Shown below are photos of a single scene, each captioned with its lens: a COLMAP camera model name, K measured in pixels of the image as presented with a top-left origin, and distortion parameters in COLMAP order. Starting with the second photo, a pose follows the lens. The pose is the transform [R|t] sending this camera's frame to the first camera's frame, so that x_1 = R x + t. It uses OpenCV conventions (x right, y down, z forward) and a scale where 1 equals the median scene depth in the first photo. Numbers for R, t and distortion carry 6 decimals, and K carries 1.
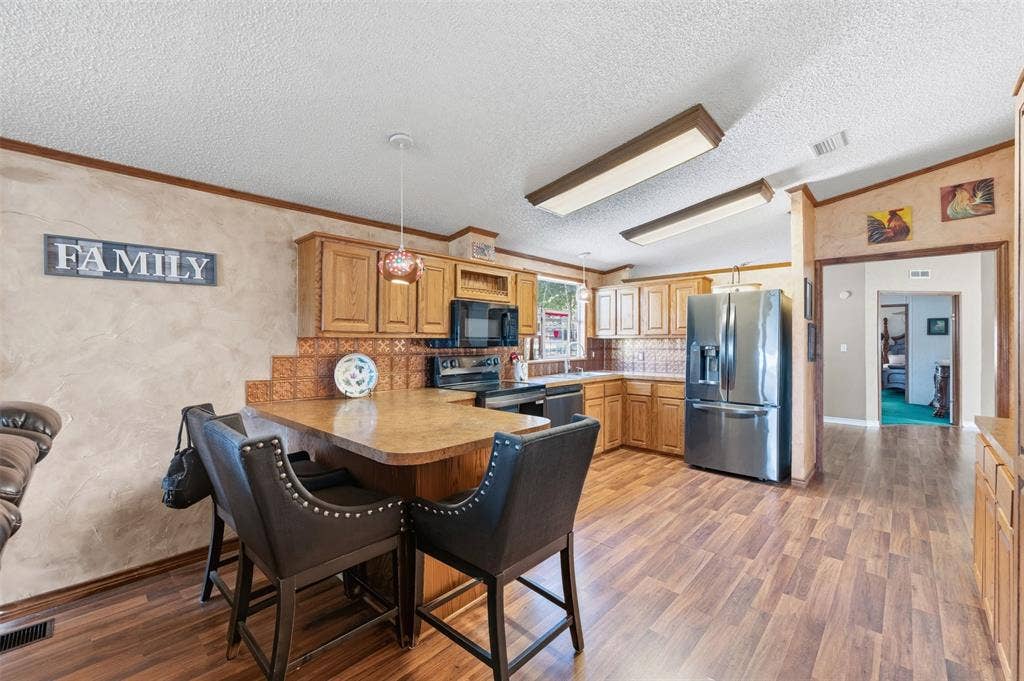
lens RADIAL K [[420.3, 0, 512.3], [0, 420.3, 340.5], [0, 0, 1]] dist [0.002783, 0.000316]
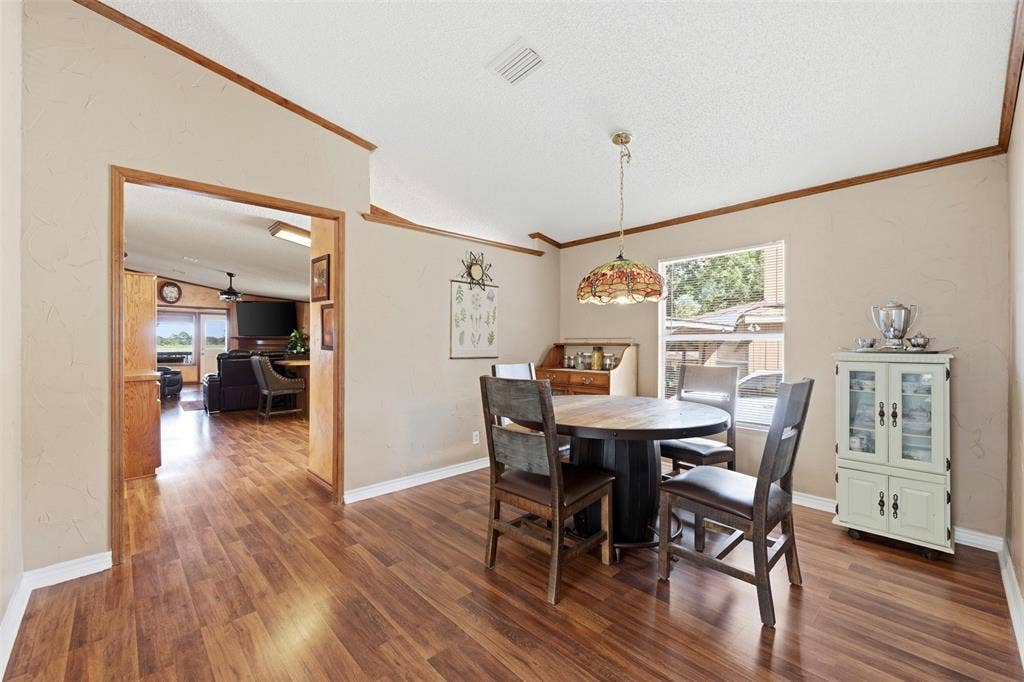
lens RADIAL K [[420.3, 0, 512.3], [0, 420.3, 341.8], [0, 0, 1]] dist [0.002783, 0.000316]
pose [[-0.063615, -0.003665, -0.997968, 1.863018], [0.001104, 0.999992, -0.003743, 0.041738], [0.997974, -0.001340, -0.063611, 1.739738]]
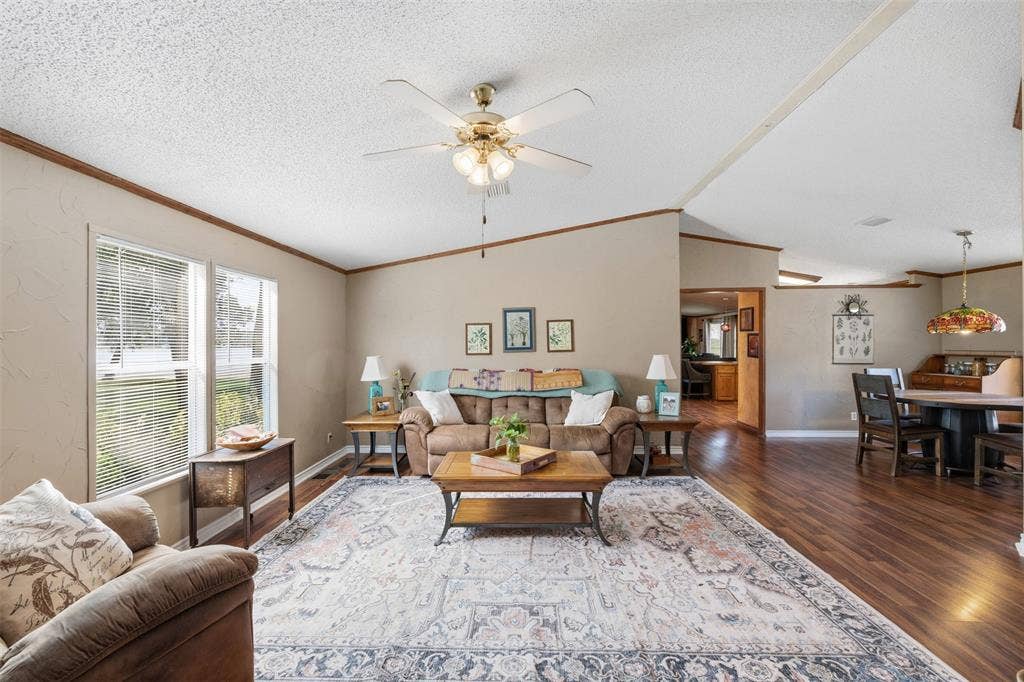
lens RADIAL K [[420.3, 0, 512.1], [0, 420.3, 341.3], [0, 0, 1]] dist [0.002783, 0.000316]
pose [[-0.753414, -0.002422, -0.657543, 3.024137], [0.003020, 0.999970, -0.007145, -0.006592], [0.657540, -0.007369, -0.753384, 1.969112]]
